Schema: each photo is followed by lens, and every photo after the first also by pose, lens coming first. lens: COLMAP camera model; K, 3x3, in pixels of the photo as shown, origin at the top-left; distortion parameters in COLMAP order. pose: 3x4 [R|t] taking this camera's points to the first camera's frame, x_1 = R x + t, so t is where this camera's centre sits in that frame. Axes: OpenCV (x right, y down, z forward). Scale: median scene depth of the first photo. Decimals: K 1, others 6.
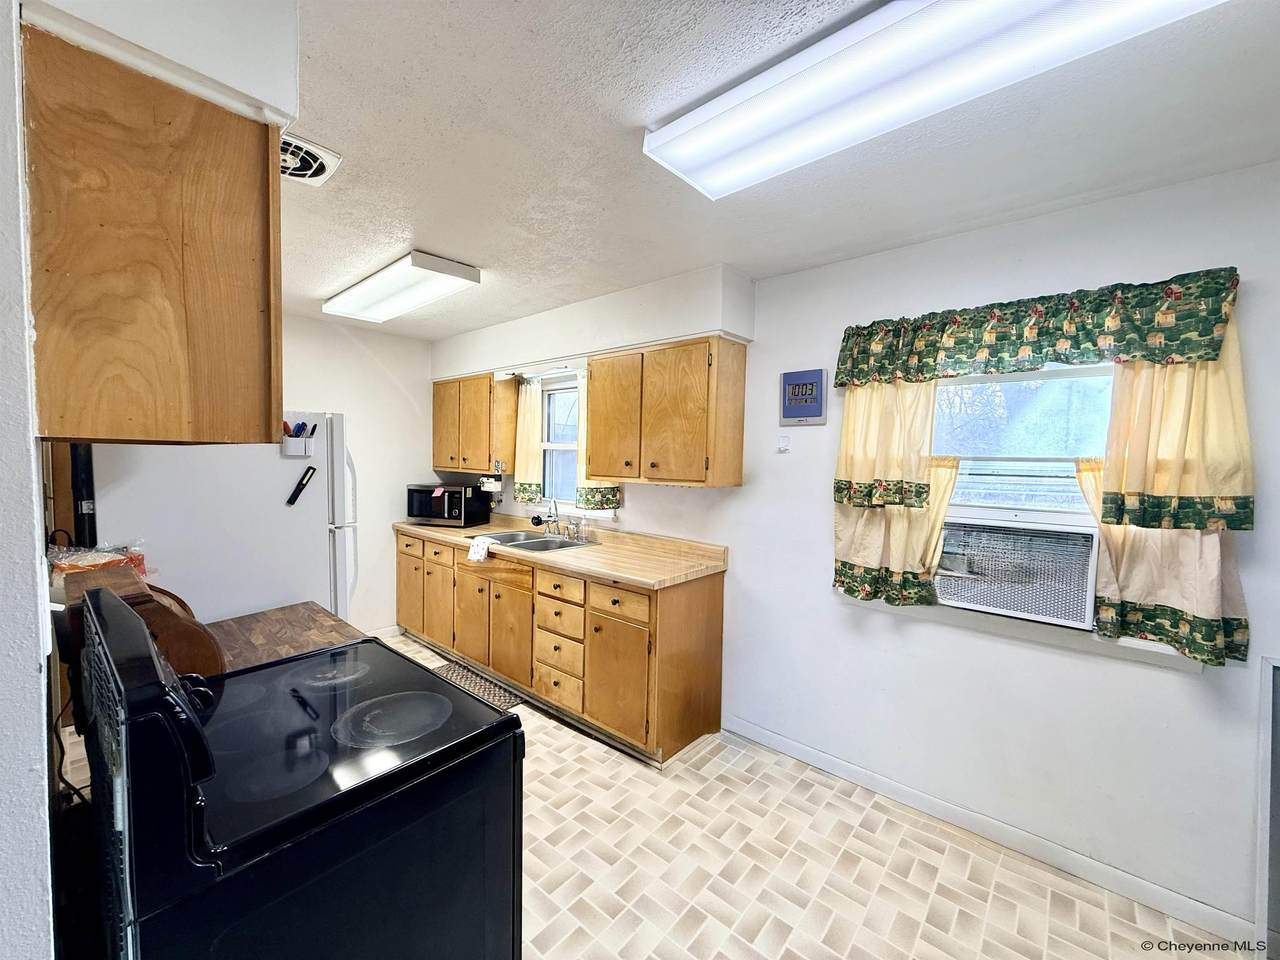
lens RADIAL K [[507.0, 0, 640.0], [0, 507.0, 480.0], [0, 0, 1]] dist [-0.002966, -0.000262]
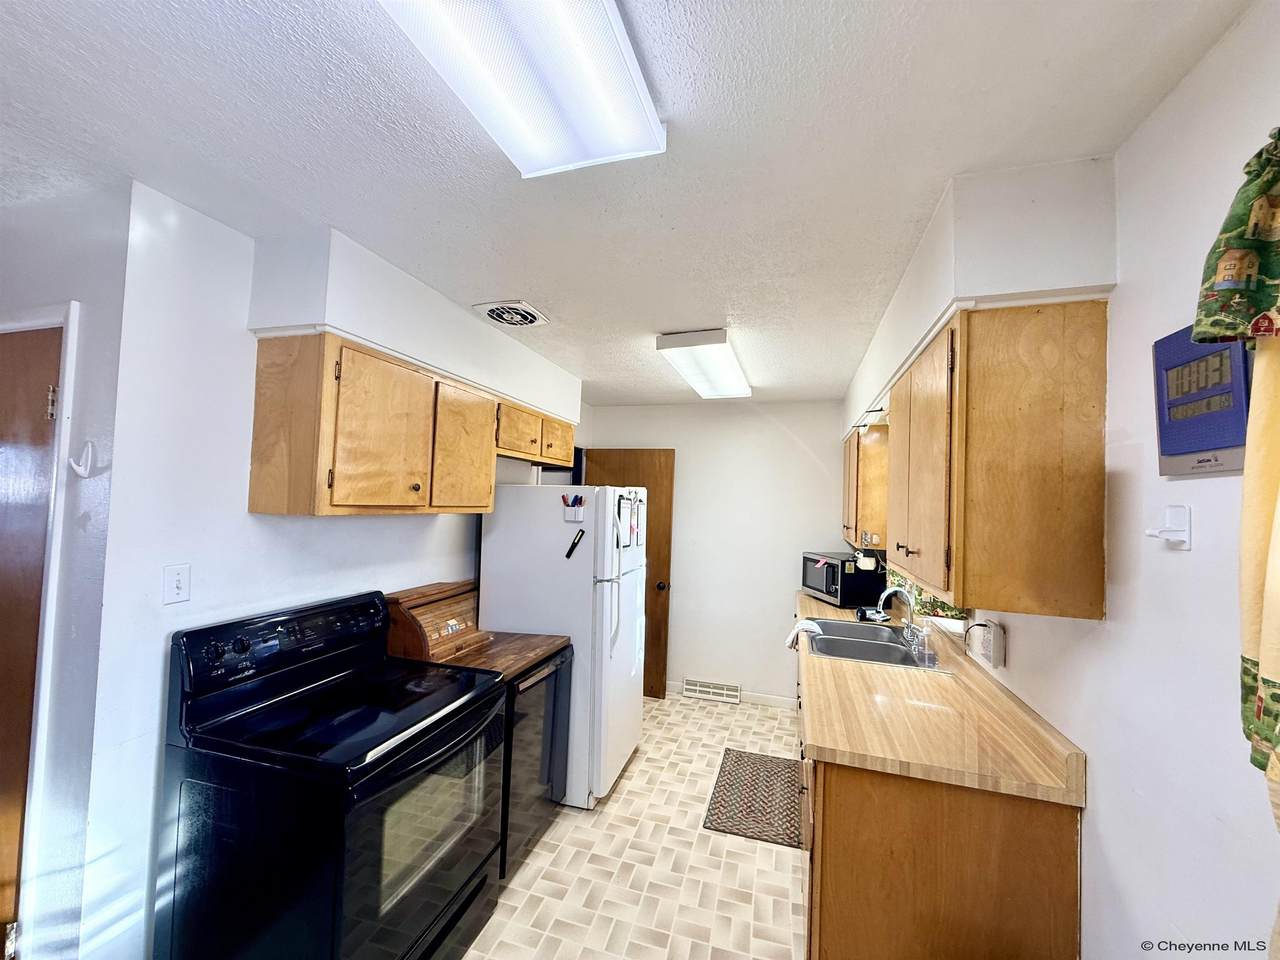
lens RADIAL K [[507.0, 0, 640.0], [0, 507.0, 480.0], [0, 0, 1]] dist [-0.002966, -0.000262]
pose [[0.402159, -0.042600, -0.914578, 0.582905], [-0.066861, 0.994883, -0.075741, -0.063236], [0.913125, 0.091610, 0.397253, 0.612822]]
